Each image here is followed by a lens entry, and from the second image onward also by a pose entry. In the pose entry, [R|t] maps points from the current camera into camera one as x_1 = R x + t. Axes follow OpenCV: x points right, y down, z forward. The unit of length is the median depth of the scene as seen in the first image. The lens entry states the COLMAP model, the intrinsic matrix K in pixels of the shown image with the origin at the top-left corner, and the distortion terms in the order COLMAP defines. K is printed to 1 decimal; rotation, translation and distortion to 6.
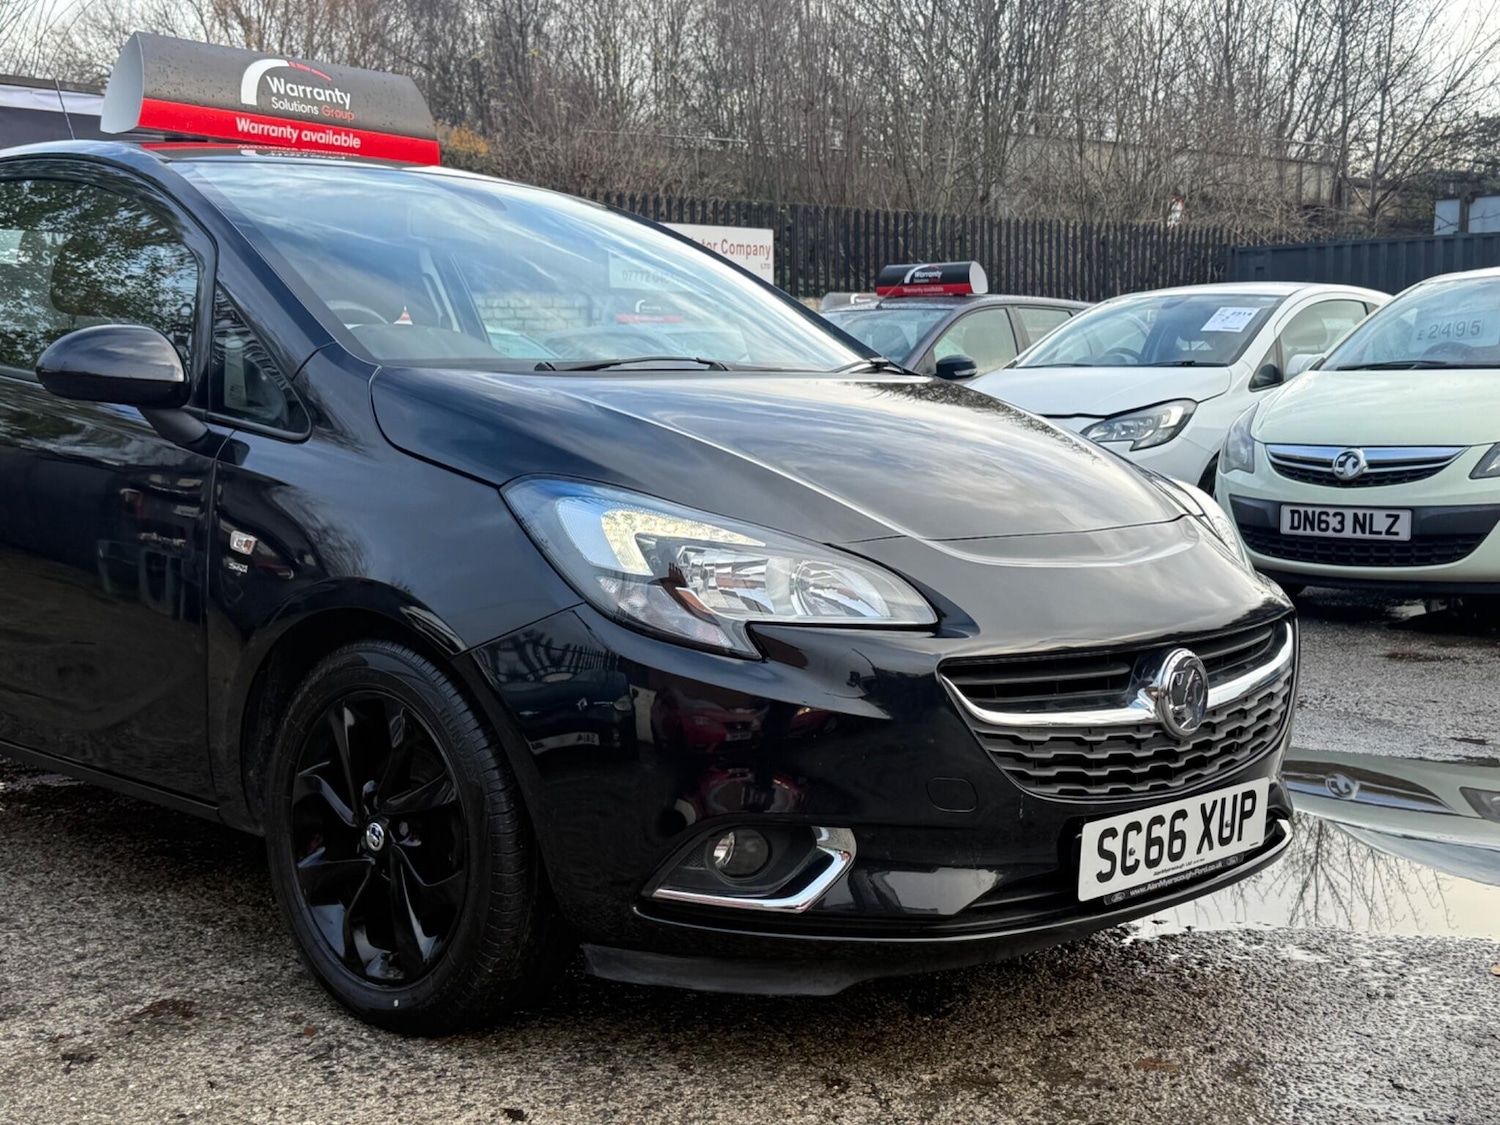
lens RADIAL K [[1976.7, 0, 754.3], [0, 1976.7, 573.5], [0, 0, 1]] dist [0.118187, 0.000000]
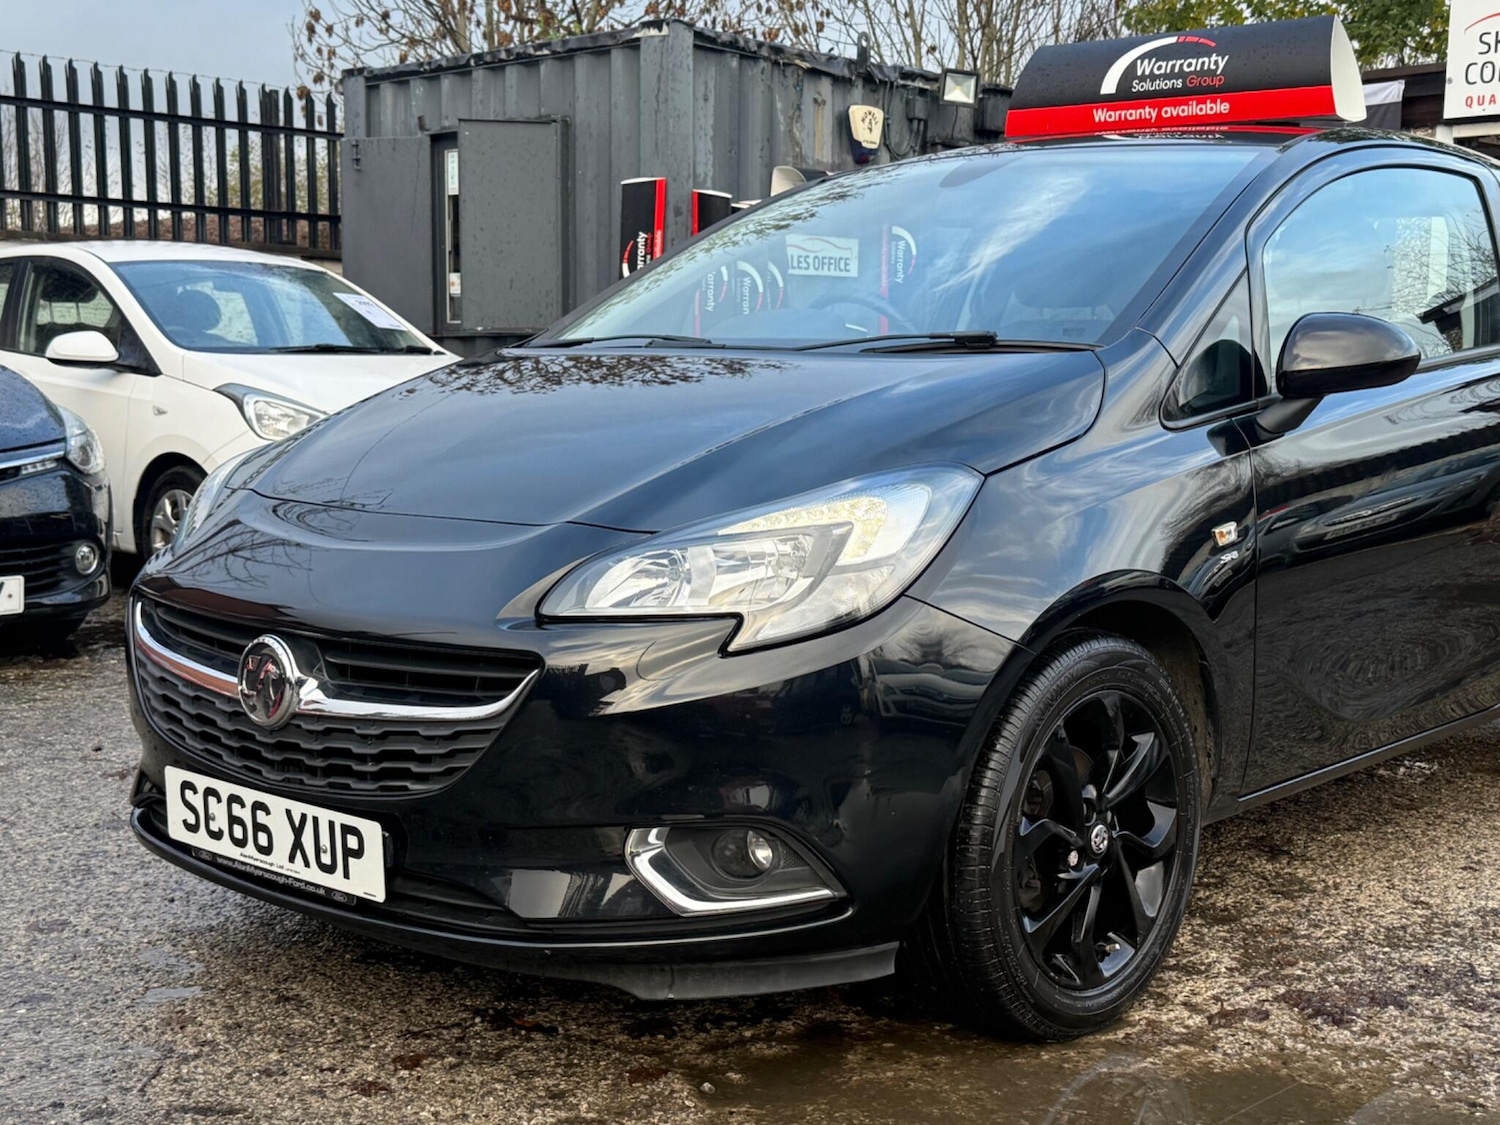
lens RADIAL K [[1976.7, 0, 737.0], [0, 1976.7, 577.3], [0, 0, 1]] dist [0.118187, 0.000000]
pose [[0.013622, 0.106192, -0.994252, 1.095359], [-0.106369, 0.988856, 0.104158, -0.105666], [0.994233, 0.104338, 0.024766, 1.130040]]
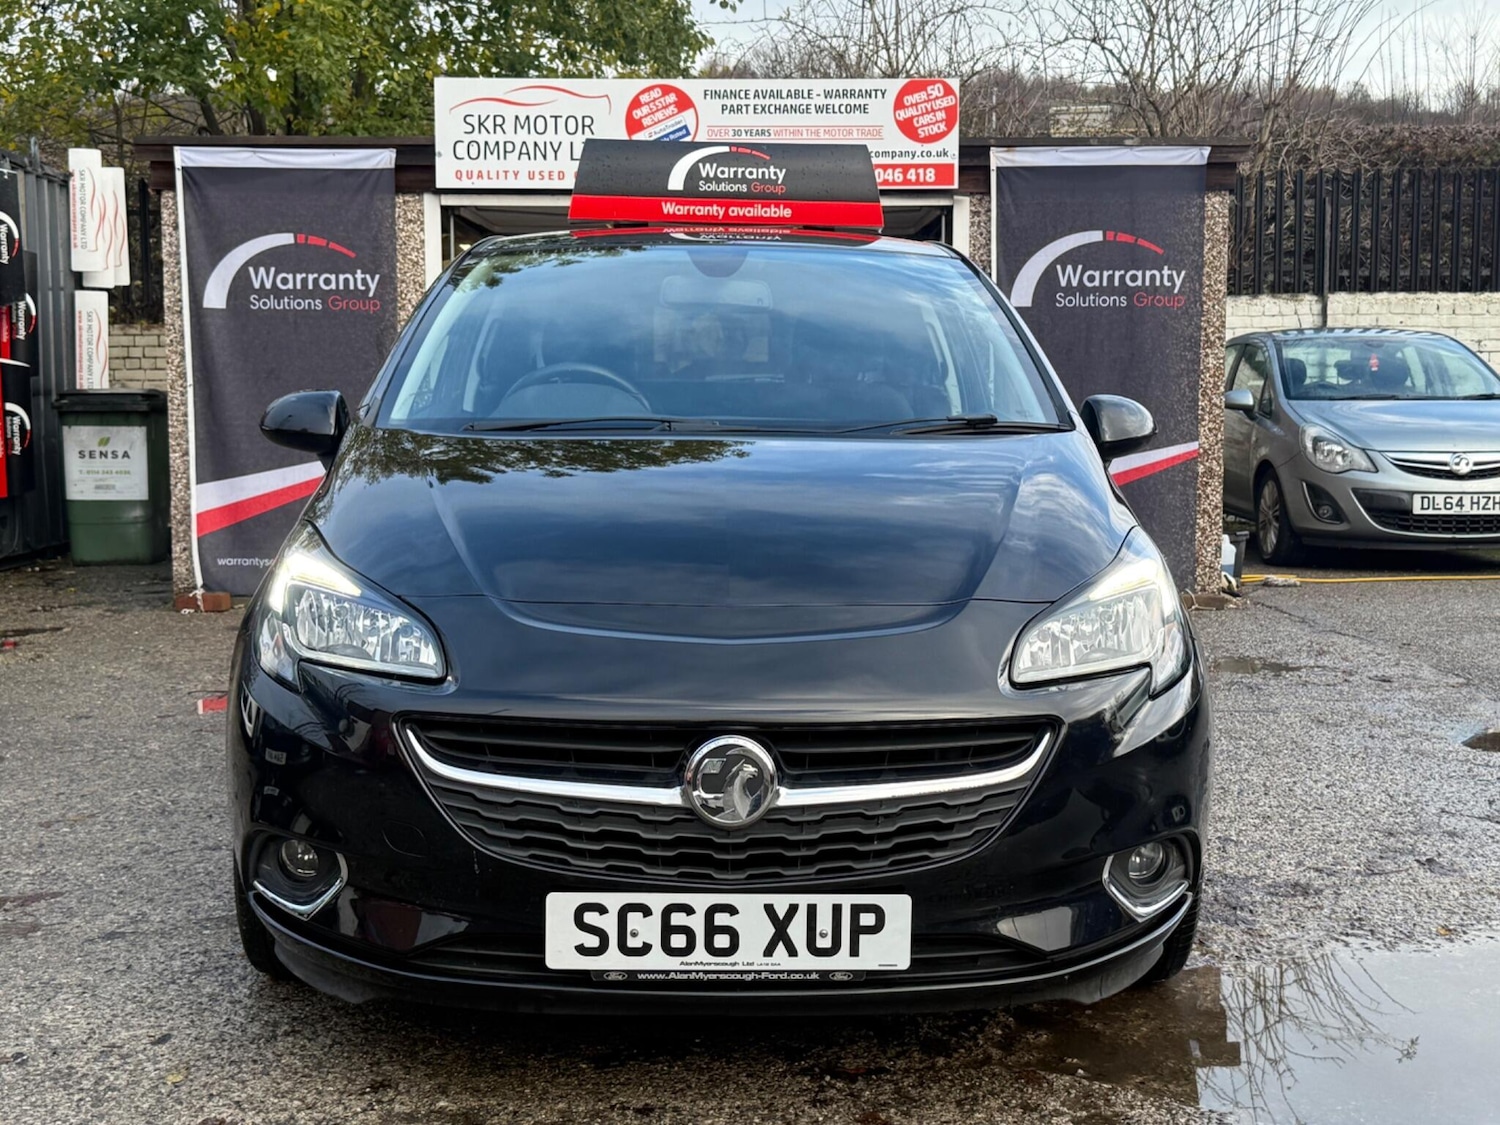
lens RADIAL K [[1976.7, 0, 741.6], [0, 1976.7, 562.5], [0, 0, 1]] dist [0.118187, 0.000000]
pose [[0.703393, 0.062530, -0.708046, 0.837342], [-0.070590, 0.997344, 0.017953, -0.058934], [0.707287, 0.037353, 0.705939, 0.311814]]
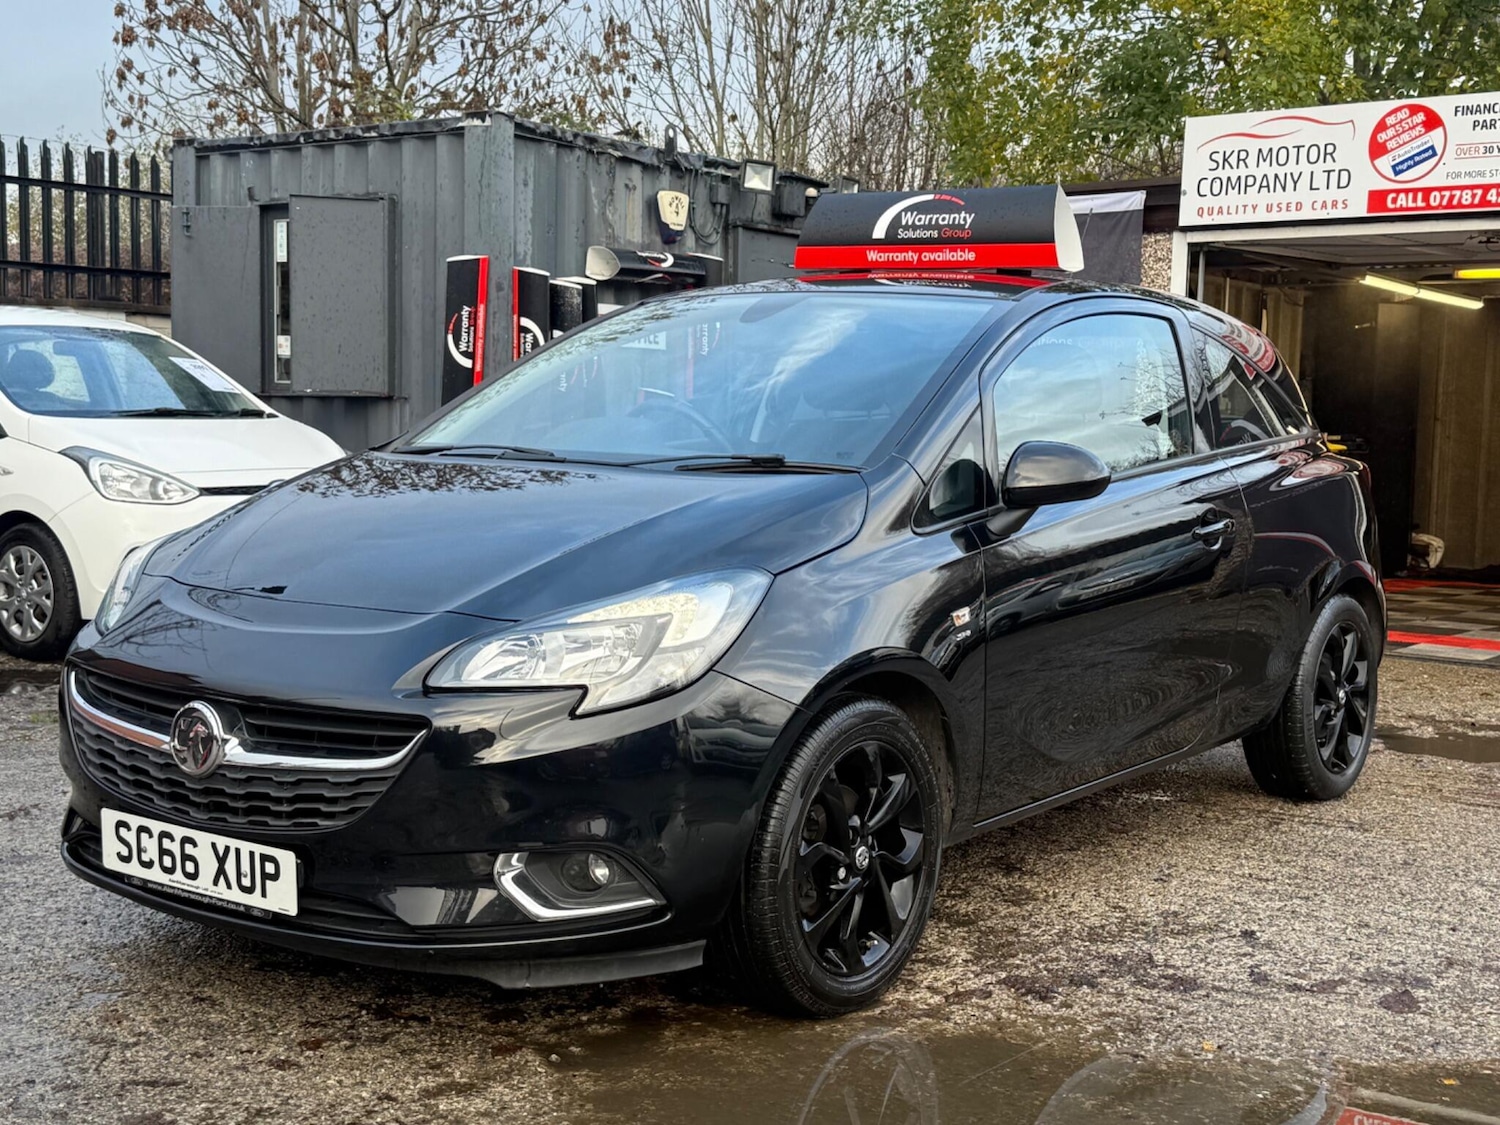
lens RADIAL K [[1976.7, 0, 756.0], [0, 1976.7, 562.8], [0, 0, 1]] dist [0.118187, 0.000000]
pose [[0.122003, 0.082413, -0.989102, 1.336531], [-0.119991, 0.990462, 0.067726, -0.153267], [0.985250, 0.110421, 0.130728, 1.097442]]
